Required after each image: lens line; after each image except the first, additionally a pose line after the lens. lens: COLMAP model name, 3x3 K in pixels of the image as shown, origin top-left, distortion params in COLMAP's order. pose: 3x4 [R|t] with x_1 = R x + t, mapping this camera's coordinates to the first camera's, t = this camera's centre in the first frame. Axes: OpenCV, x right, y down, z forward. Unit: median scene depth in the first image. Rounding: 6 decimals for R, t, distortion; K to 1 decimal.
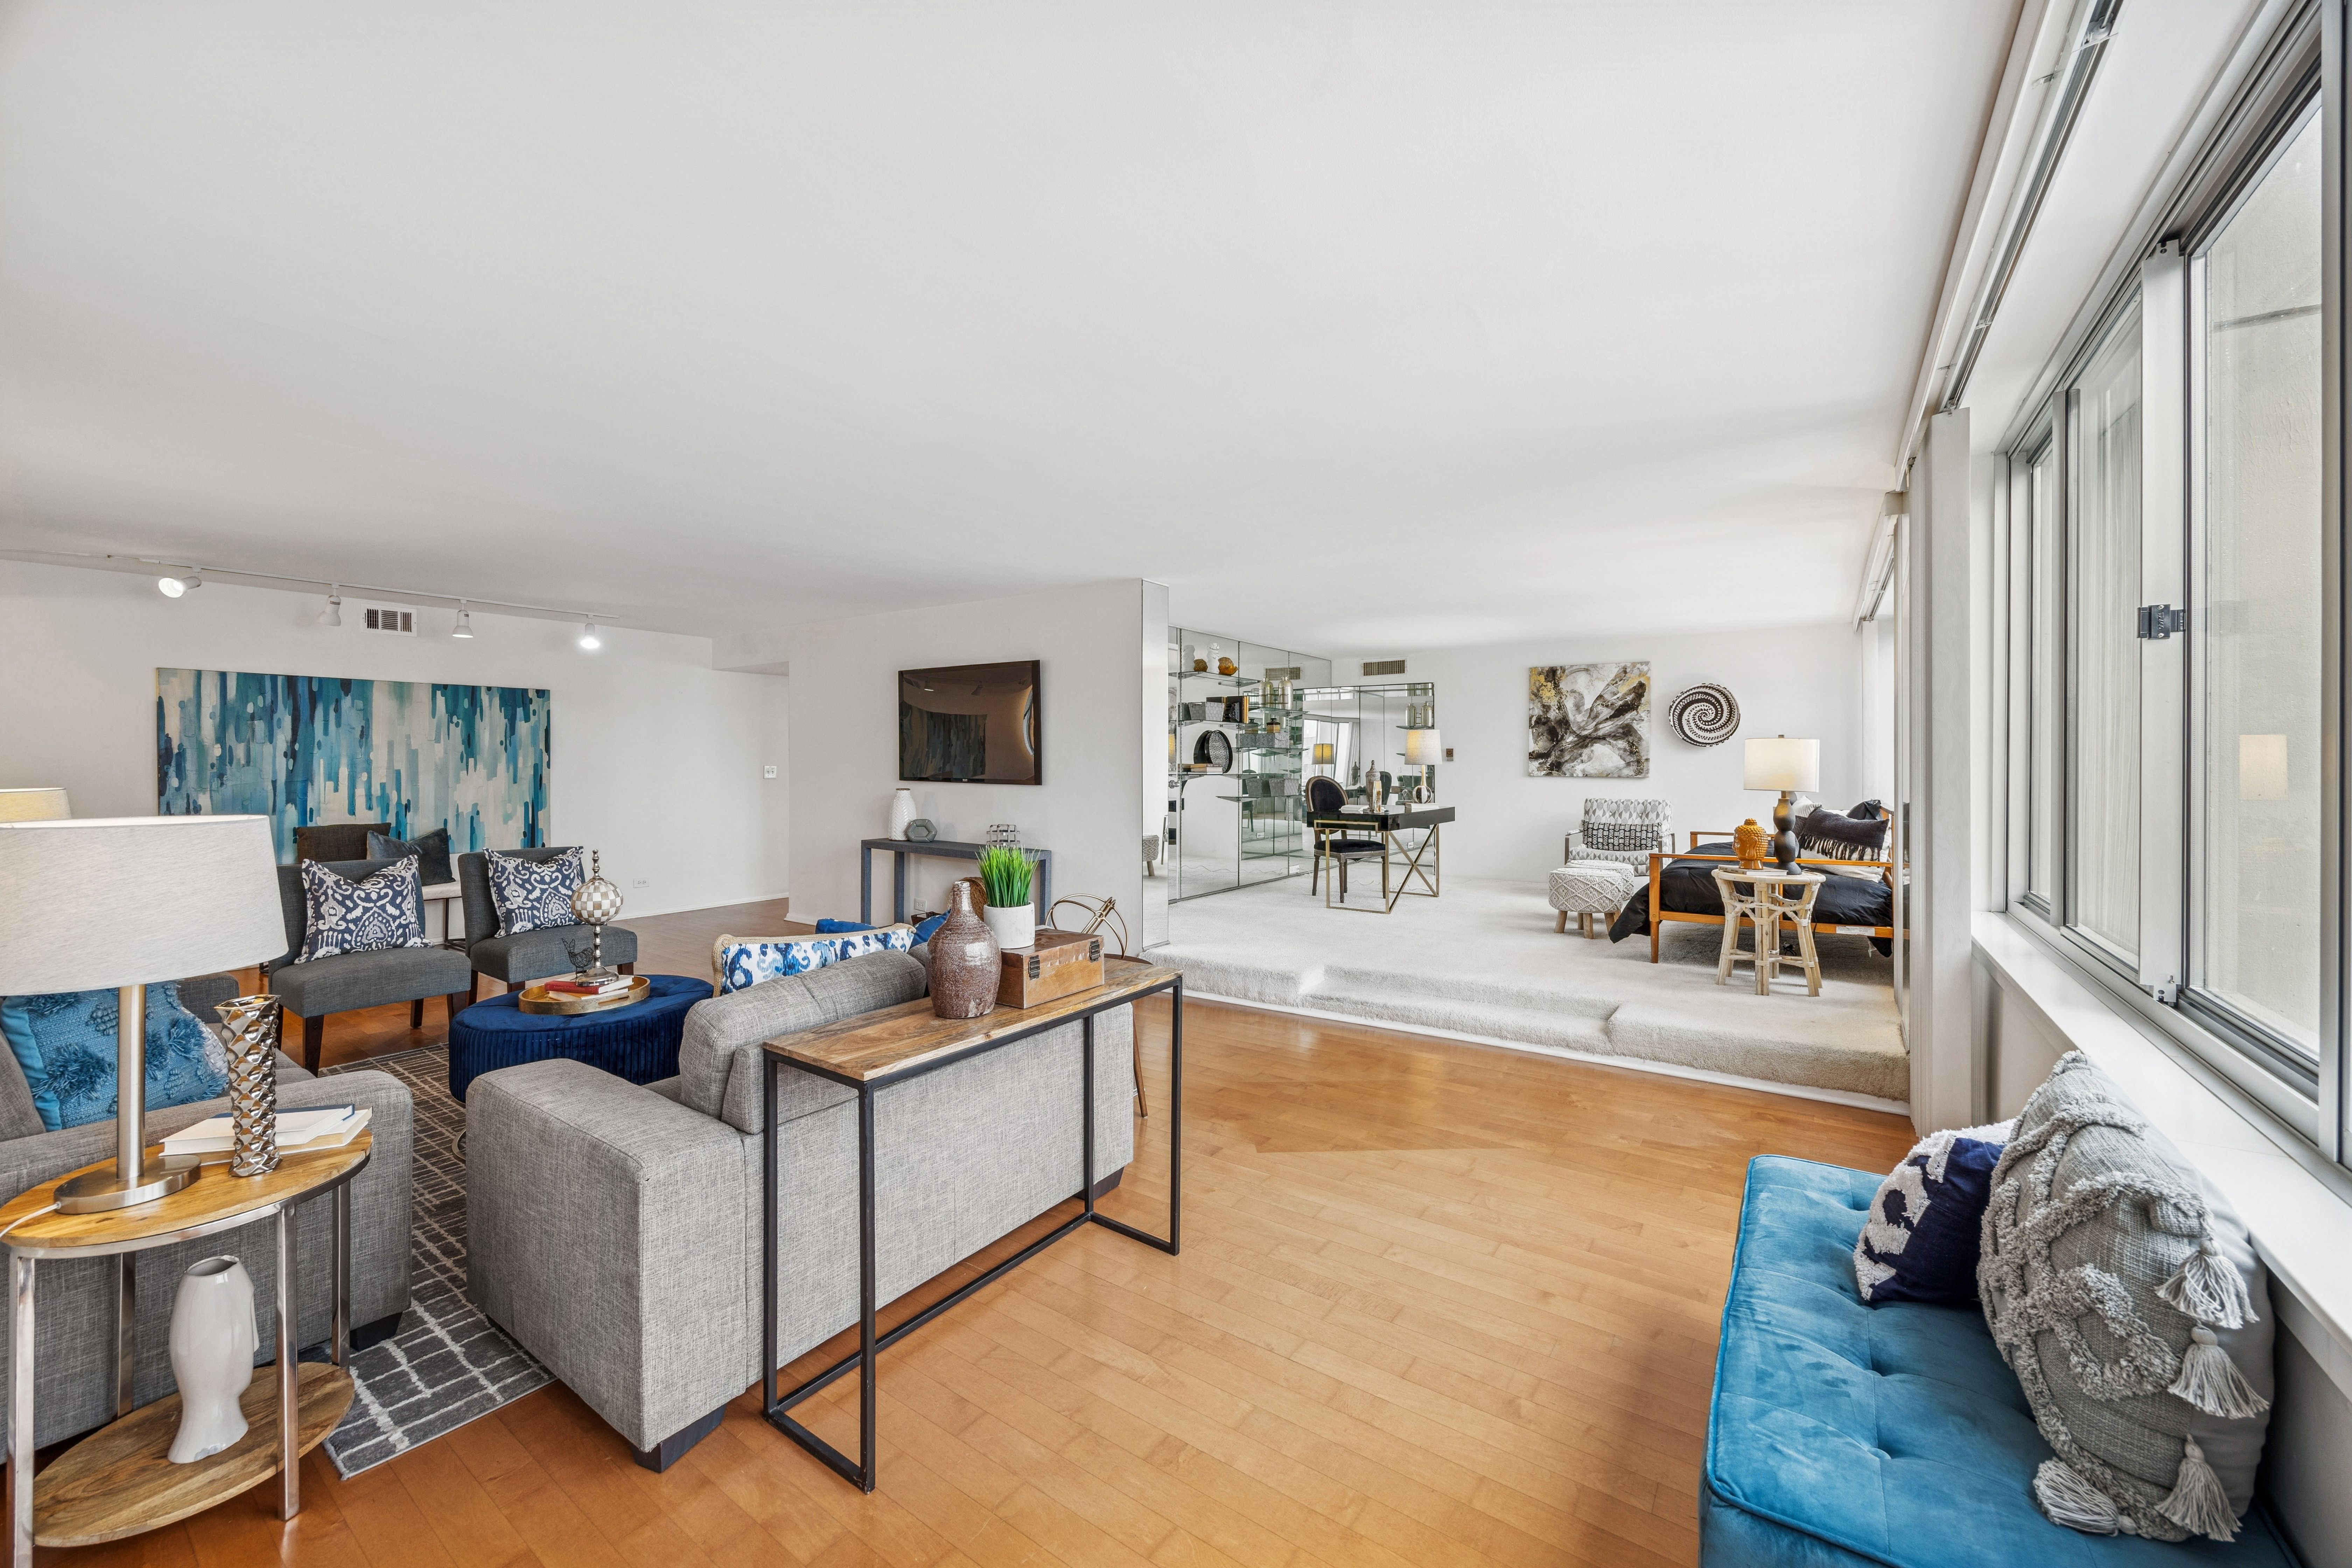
lens RADIAL K [[906.3, 0, 1171.1], [0, 906.3, 770.2], [0, 0, 1]] dist [0.006841, 0.000032]
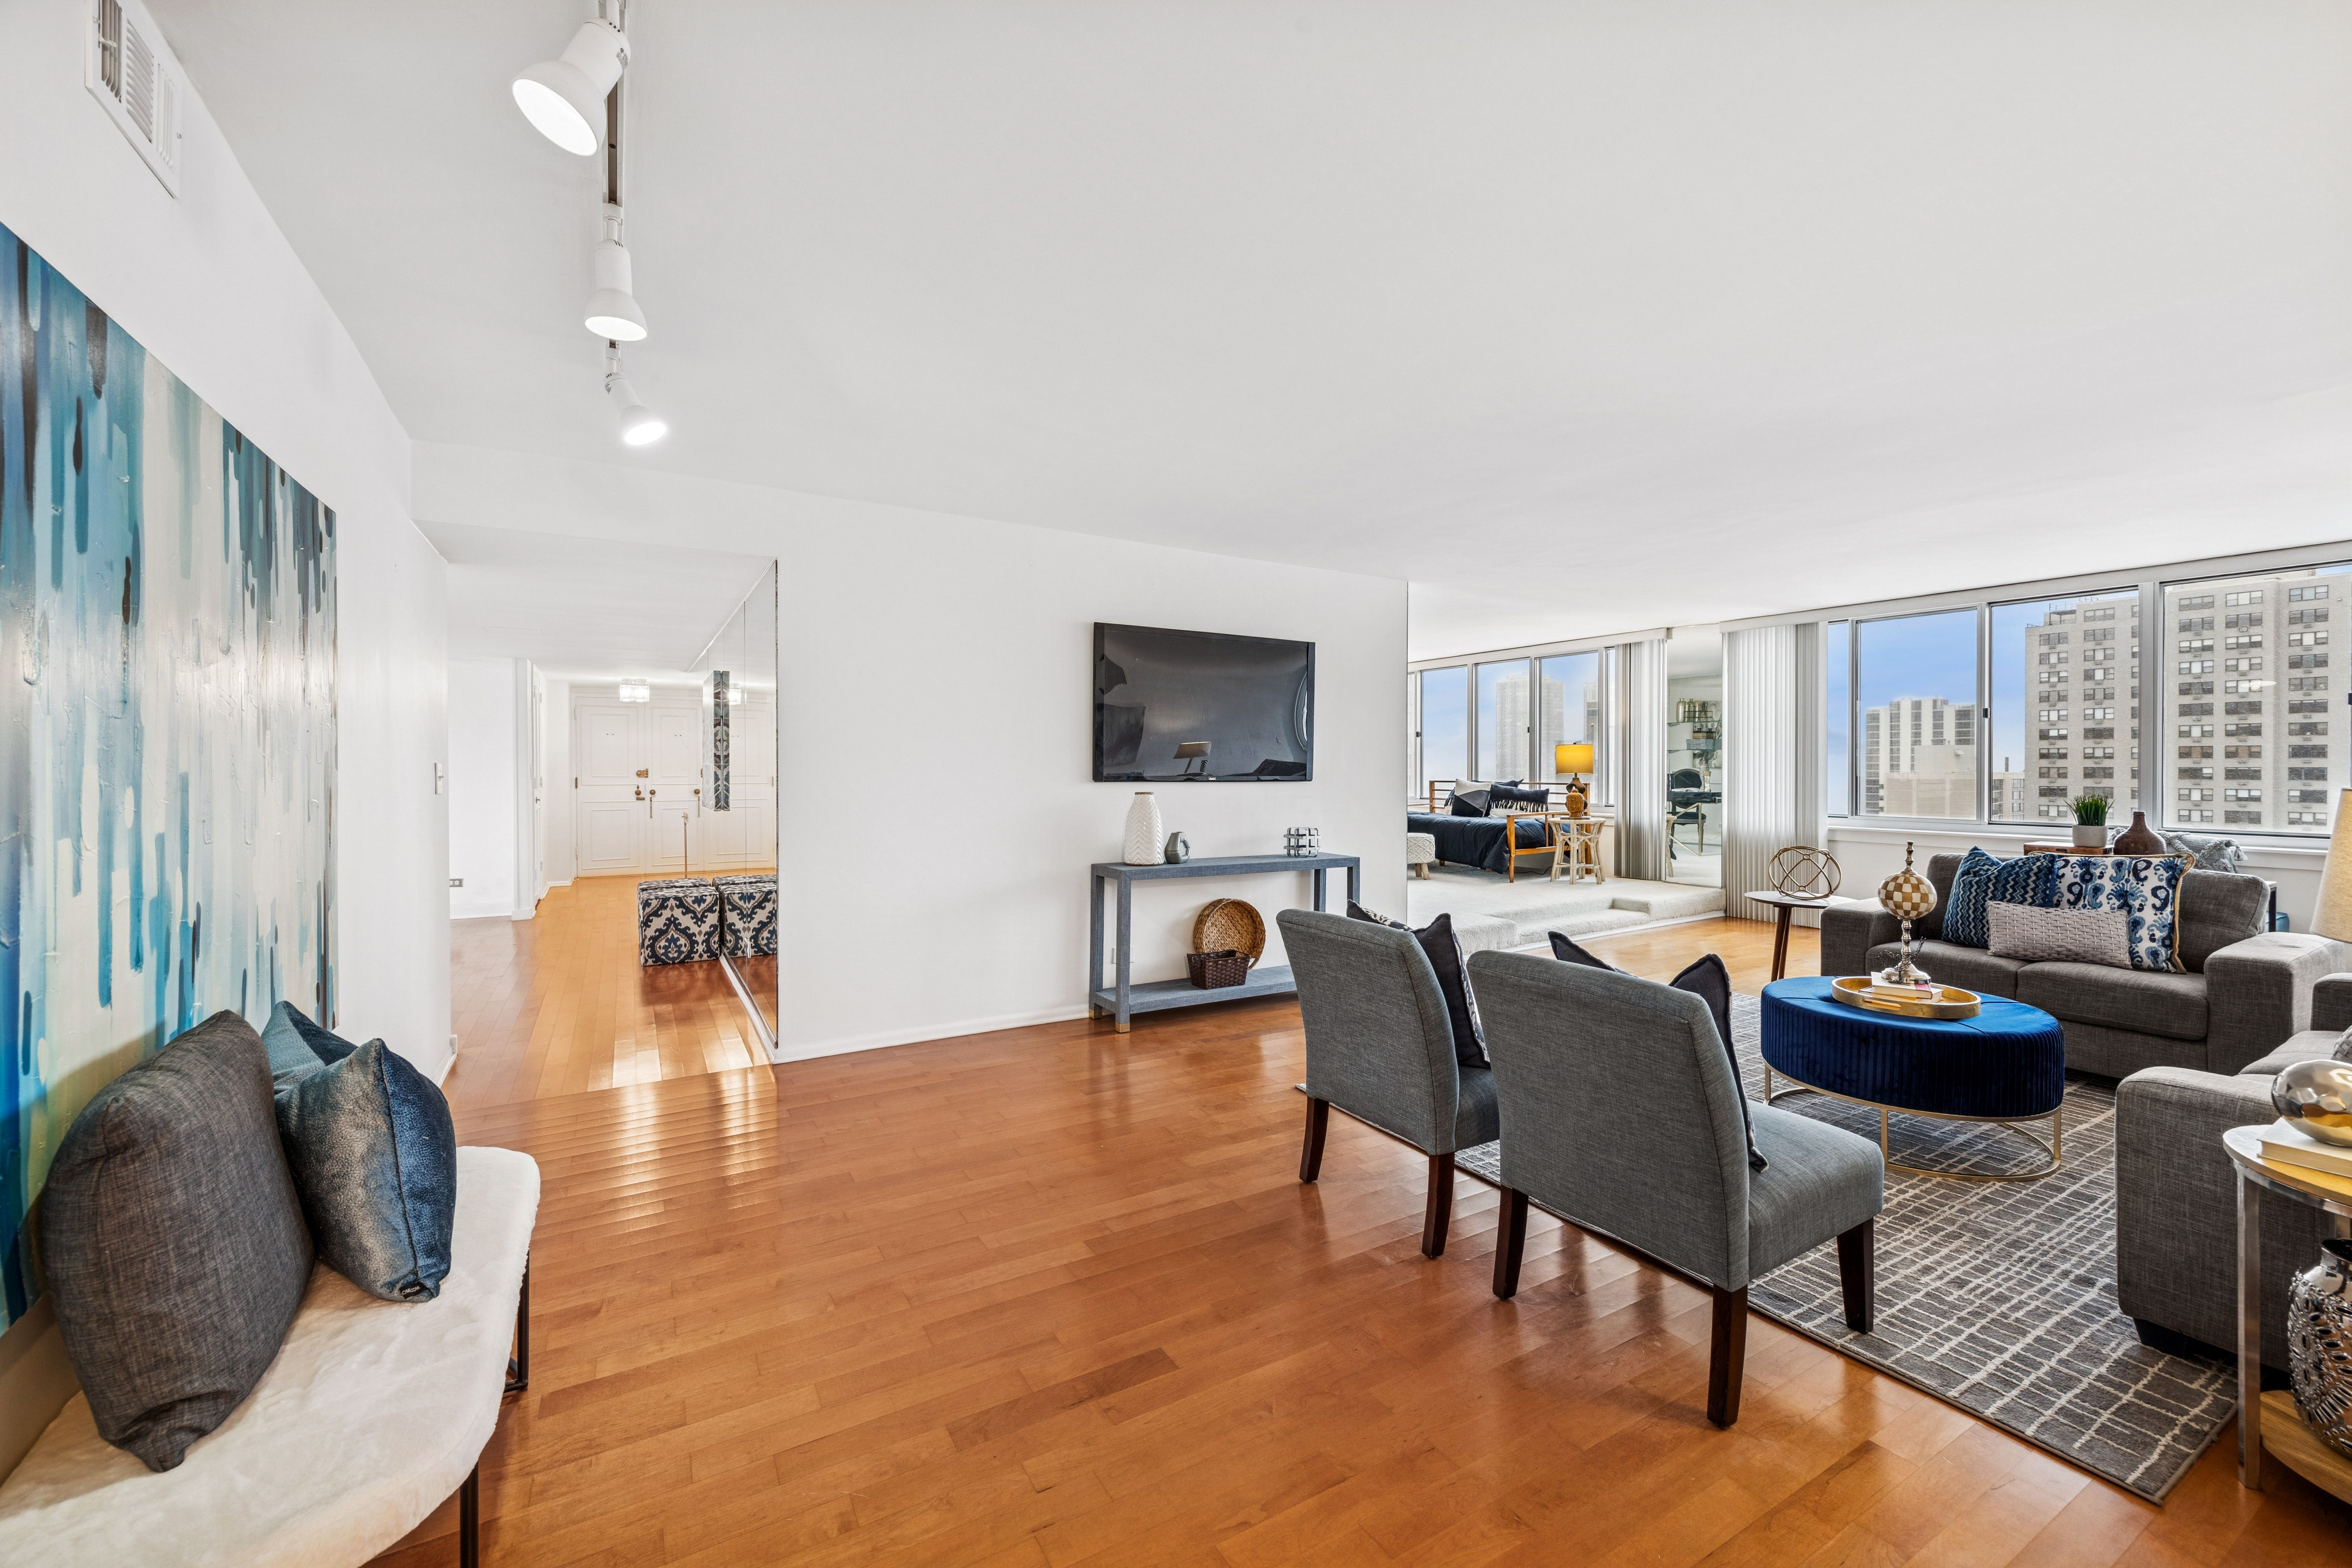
lens RADIAL K [[906.3, 0, 1171.3], [0, 906.3, 772.0], [0, 0, 1]] dist [0.006841, 0.000032]
pose [[0.409973, -0.012321, 0.912015, -1.018985], [0.008856, 0.999915, 0.009528, -0.002956], [-0.912055, 0.004171, 0.410047, 0.750016]]
